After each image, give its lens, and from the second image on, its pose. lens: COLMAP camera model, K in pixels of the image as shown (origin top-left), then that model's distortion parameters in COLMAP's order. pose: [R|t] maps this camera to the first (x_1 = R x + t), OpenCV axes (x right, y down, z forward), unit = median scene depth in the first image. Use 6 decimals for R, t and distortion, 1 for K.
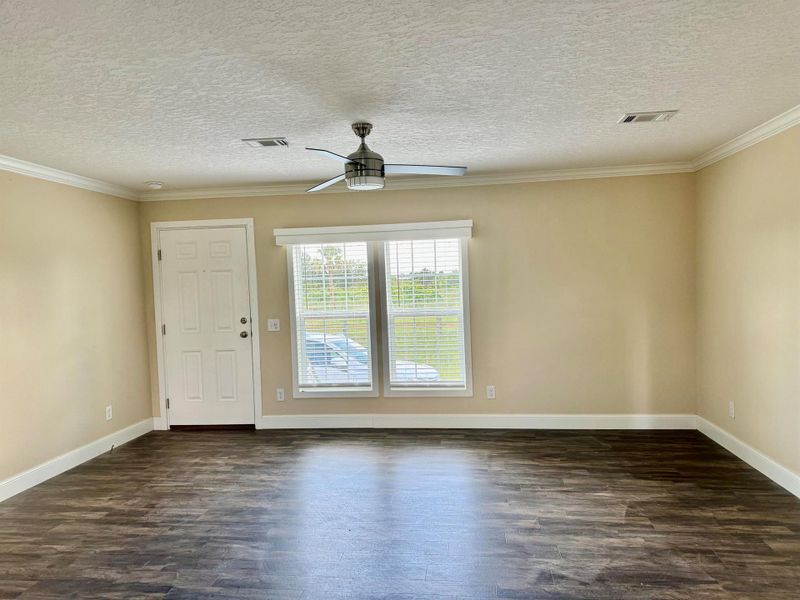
lens RADIAL K [[564.7, 0, 398.8], [0, 564.7, 301.7], [0, 0, 1]] dist [0.039565, -0.049435]
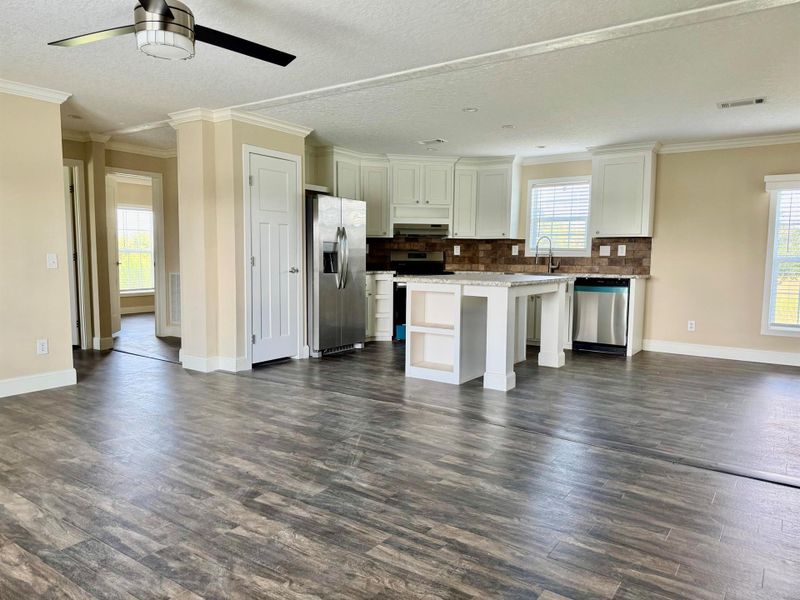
lens RADIAL K [[564.7, 0, 395.9], [0, 564.7, 308.3], [0, 0, 1]] dist [0.039565, -0.049435]
pose [[-0.881524, -0.021902, 0.471631, -0.522617], [0.040033, 0.991859, 0.120886, 0.034987], [-0.470439, 0.125445, -0.873471, 1.208866]]
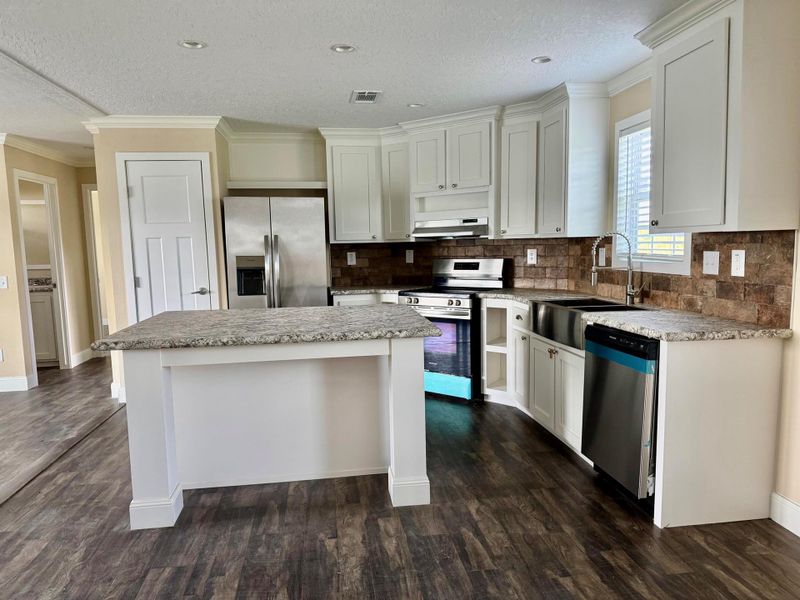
lens RADIAL K [[564.7, 0, 403.6], [0, 564.7, 303.5], [0, 0, 1]] dist [0.039565, -0.049435]
pose [[-0.264613, -0.066934, 0.962029, -0.643866], [0.074183, 0.993220, 0.089508, 0.040880], [-0.961497, 0.095051, -0.257853, 0.785785]]
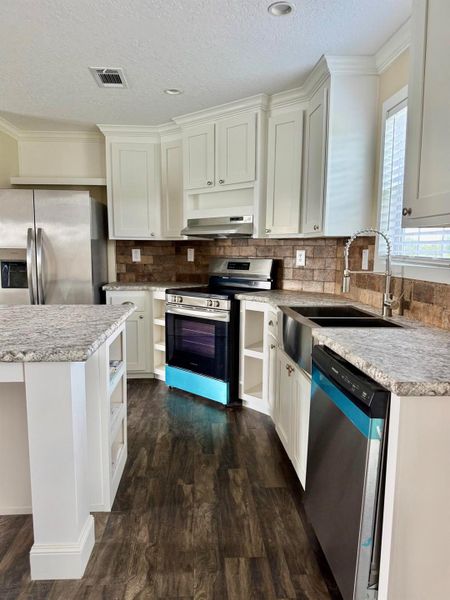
lens RADIAL K [[423.5, 0, 228.0], [0, 423.5, 302.6], [0, 0, 1]] dist [0.039565, -0.049435]
pose [[-0.193323, -0.095919, 0.976435, -0.554245], [0.045480, 0.993264, 0.106576, 0.047784], [-0.980080, 0.065012, -0.187659, 0.694772]]
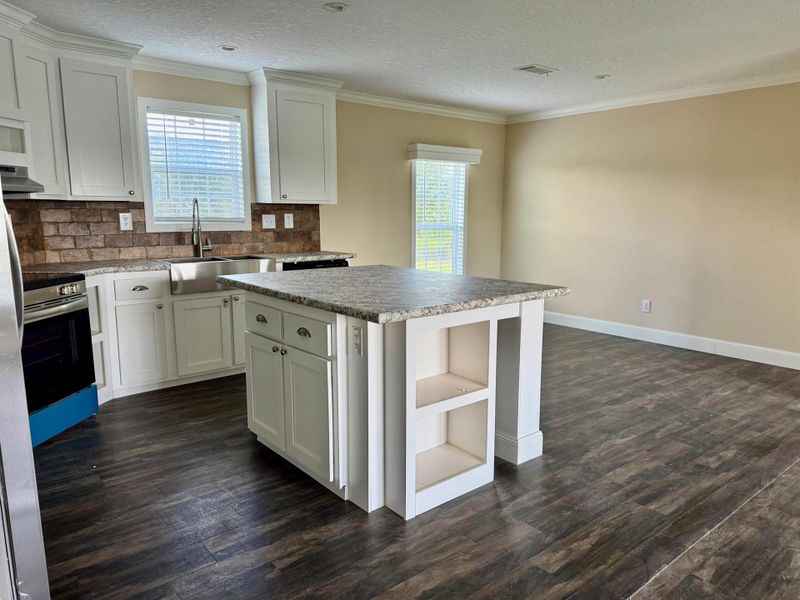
lens RADIAL K [[564.7, 0, 403.7], [0, 564.7, 307.8], [0, 0, 1]] dist [0.039565, -0.049435]
pose [[-0.684278, 0.149521, -0.713728, -0.192515], [-0.018979, 0.974770, 0.222404, 0.022525], [0.728974, 0.165732, -0.664176, 0.952015]]
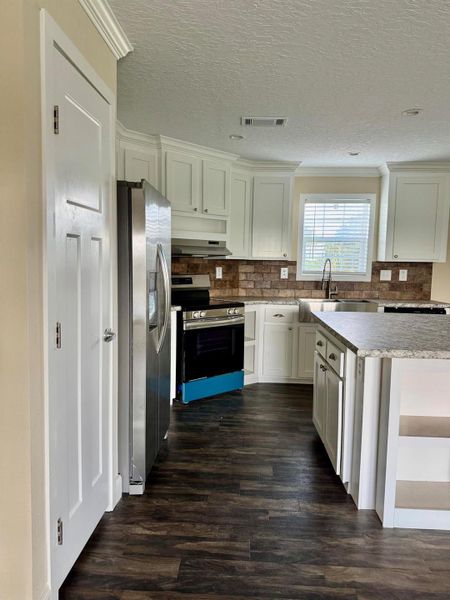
lens RADIAL K [[423.5, 0, 226.9], [0, 423.5, 303.4], [0, 0, 1]] dist [0.039565, -0.049435]
pose [[-0.997633, 0.019533, -0.065936, -0.251600], [0.009648, 0.989085, 0.147032, 0.020046], [0.068088, 0.146047, -0.986932, 0.992634]]
